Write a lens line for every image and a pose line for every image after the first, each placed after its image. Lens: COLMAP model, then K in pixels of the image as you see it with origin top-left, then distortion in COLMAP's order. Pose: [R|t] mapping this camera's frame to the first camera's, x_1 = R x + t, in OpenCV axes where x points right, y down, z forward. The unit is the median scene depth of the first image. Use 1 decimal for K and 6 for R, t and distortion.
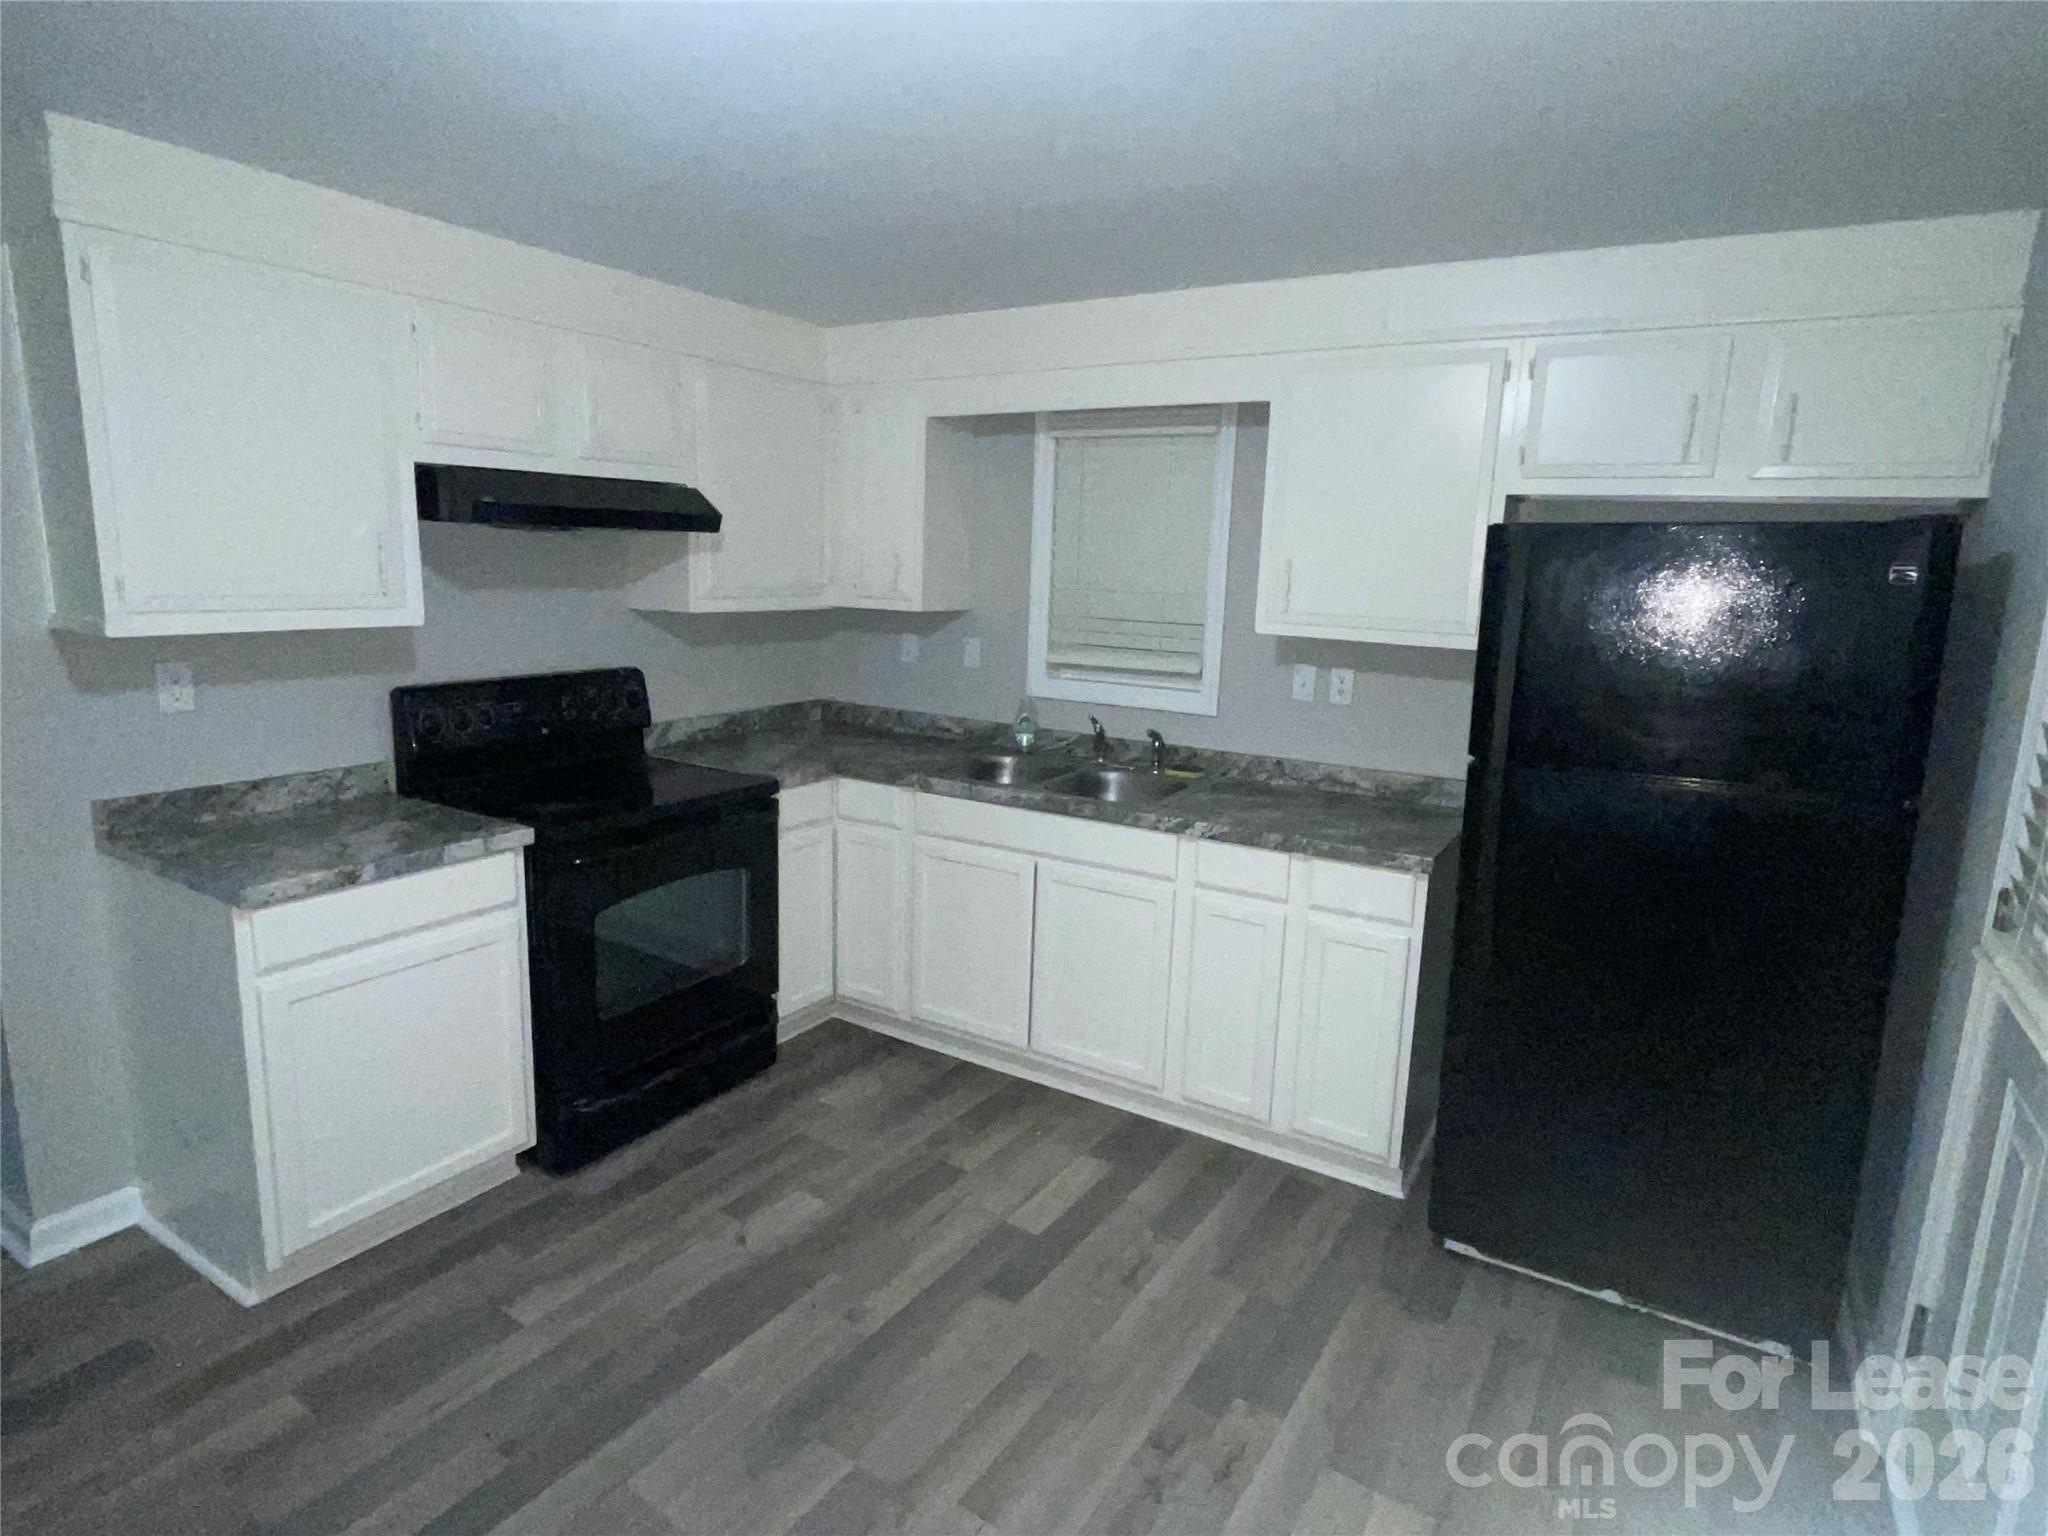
lens RADIAL K [[1073.7, 0, 1021.7], [0, 1073.7, 754.6], [0, 0, 1]] dist [0.000201, 0.000059]
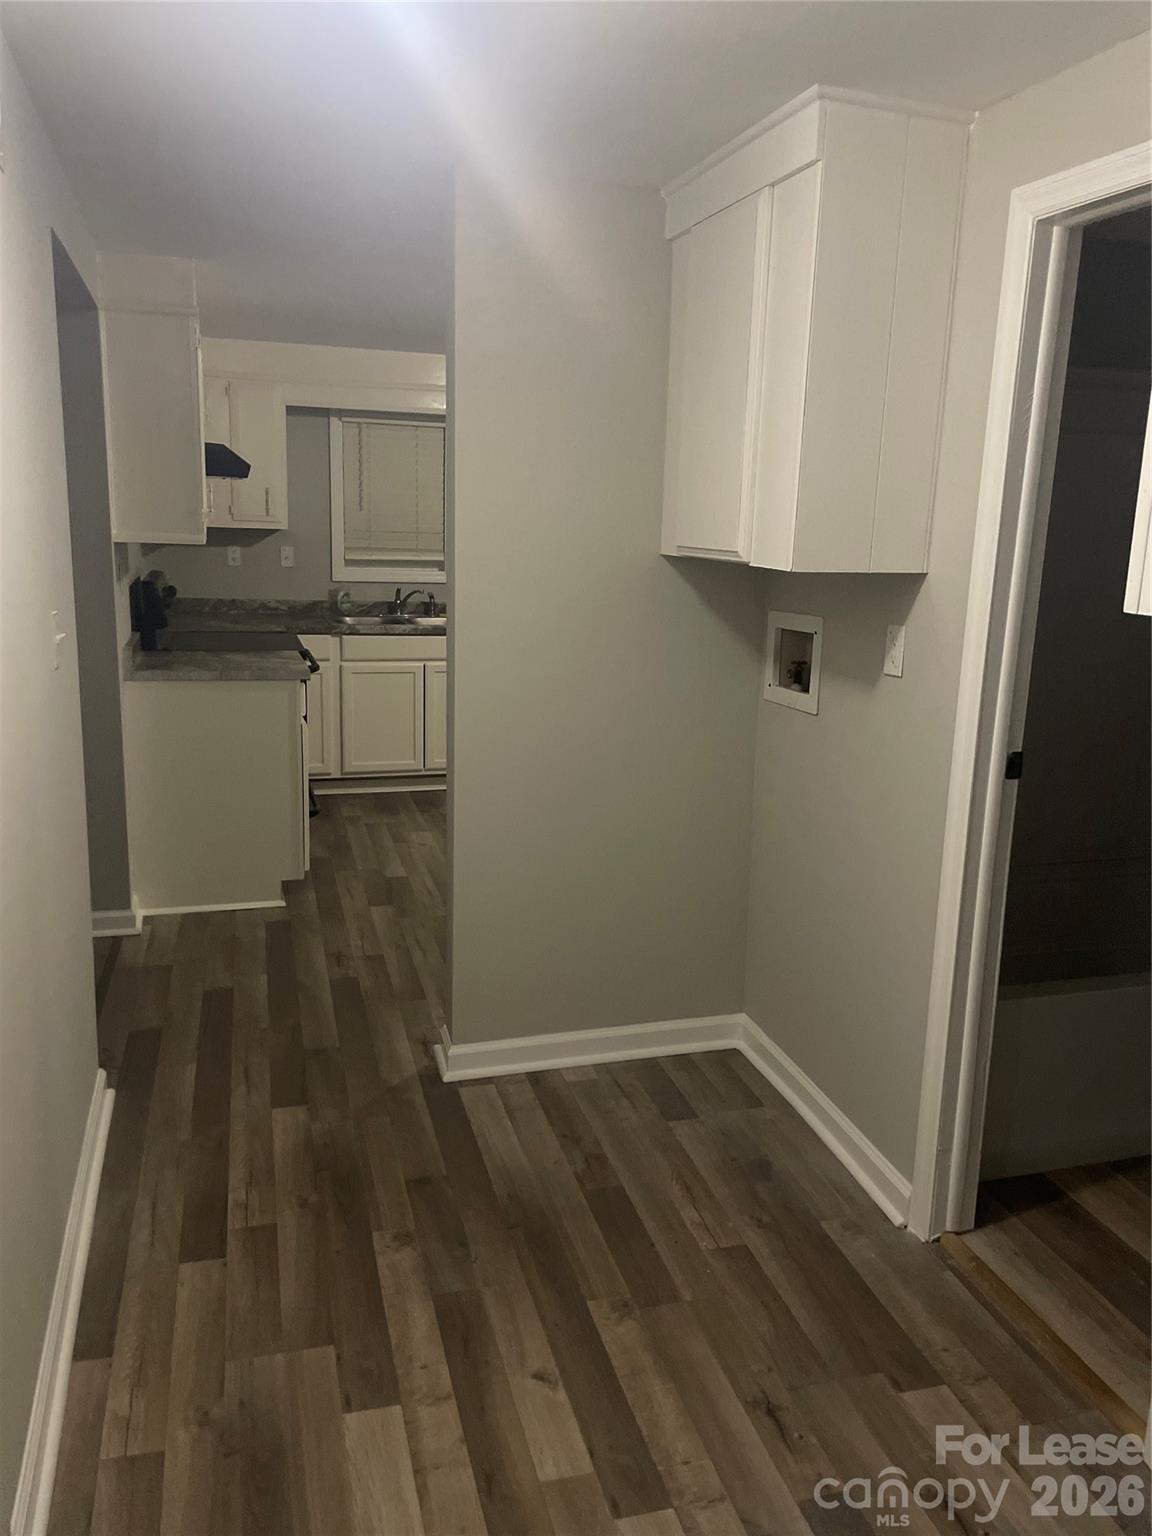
lens RADIAL K [[1167.6, 0, 577.9], [0, 1167.6, 769.5], [0, 0, 1]] dist [0.008416, 0.000892]
pose [[0.662904, -0.168717, 0.729447, -1.093465], [0.118421, 0.985642, 0.120356, 0.057111], [-0.739280, 0.006597, 0.673366, -0.456813]]
